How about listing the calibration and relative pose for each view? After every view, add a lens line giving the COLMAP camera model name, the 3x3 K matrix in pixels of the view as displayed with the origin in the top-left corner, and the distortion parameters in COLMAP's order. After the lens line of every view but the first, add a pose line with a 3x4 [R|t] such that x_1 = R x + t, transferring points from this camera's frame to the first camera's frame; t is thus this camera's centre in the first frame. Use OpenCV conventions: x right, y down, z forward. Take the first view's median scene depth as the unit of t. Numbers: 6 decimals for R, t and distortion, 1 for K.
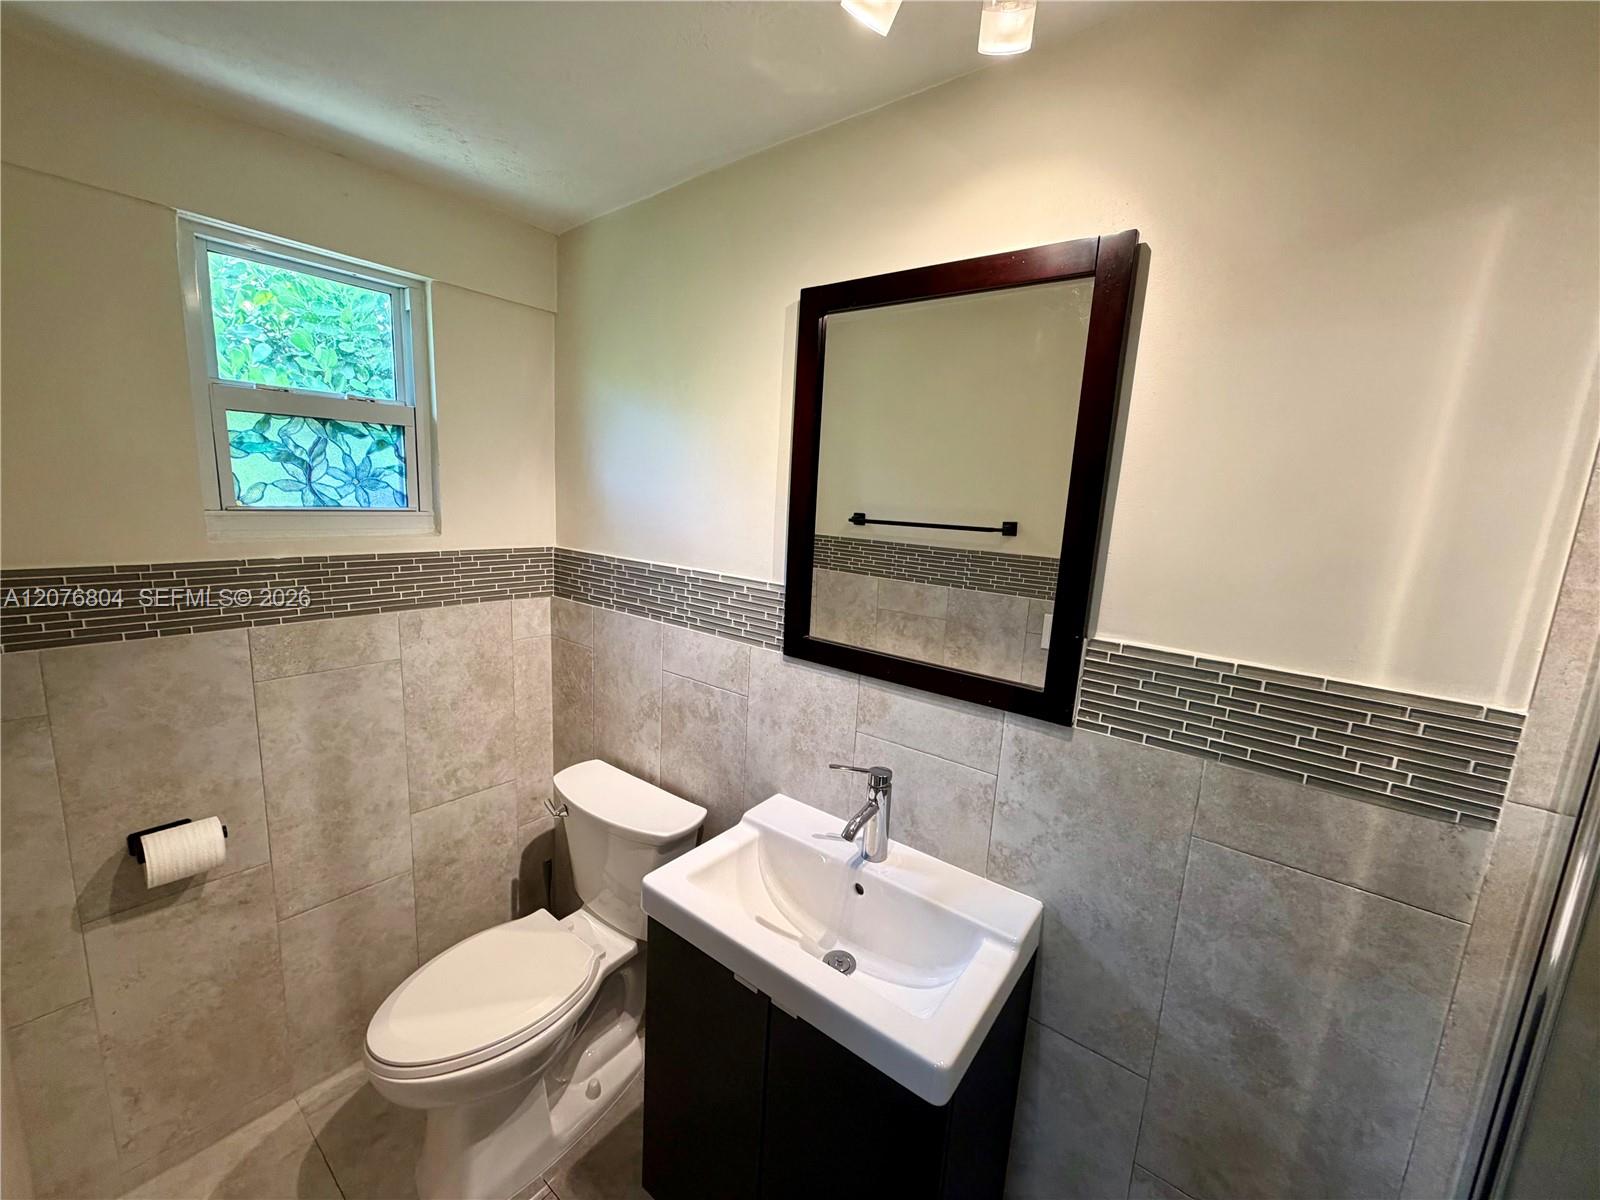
lens RADIAL K [[638.8, 0, 794.0], [0, 638.8, 600.4], [0, 0, 1]] dist [-0.000712, 0.000736]
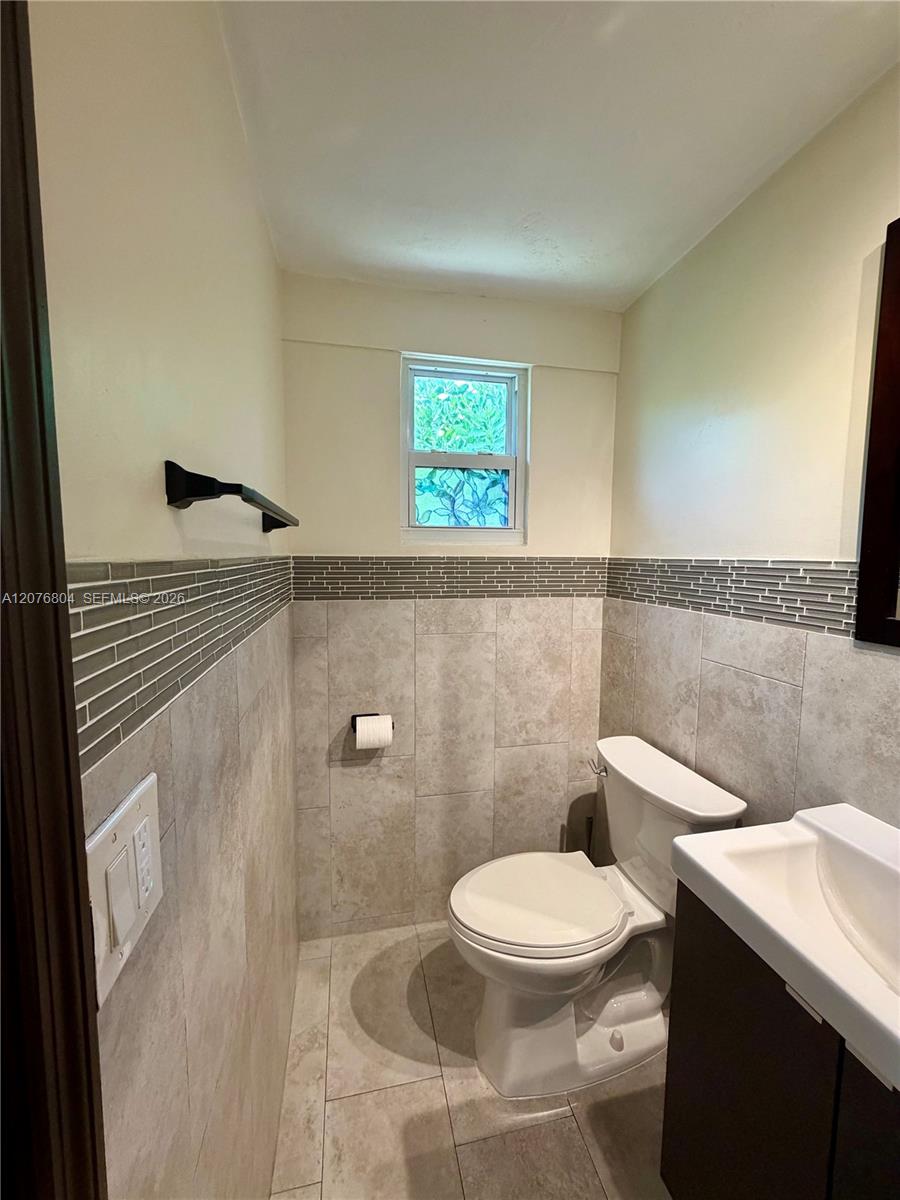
lens RADIAL K [[478.2, 0, 451.0], [0, 478.2, 594.6], [0, 0, 1]] dist [0.000279, -0.000211]
pose [[0.773930, 0.009526, -0.633199, -0.027675], [-0.077505, 0.993795, -0.079780, 0.108509], [0.628510, 0.110820, 0.769866, 0.125451]]
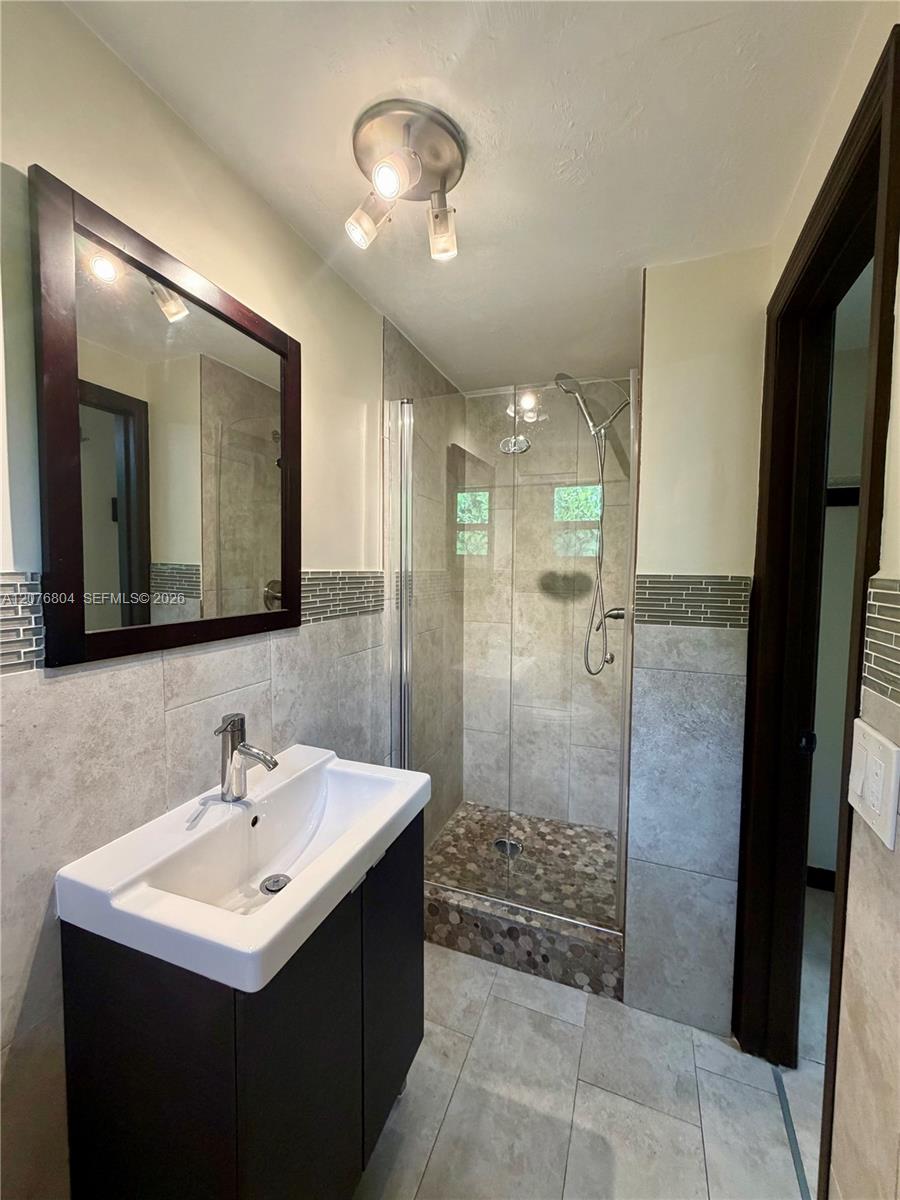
lens RADIAL K [[478.2, 0, 451.0], [0, 478.2, 594.6], [0, 0, 1]] dist [0.000279, -0.000211]
pose [[-0.289331, -0.105948, 0.951348, -0.585939], [0.145036, 0.977530, 0.152973, -0.010699], [-0.946178, 0.182239, -0.267463, 0.645554]]
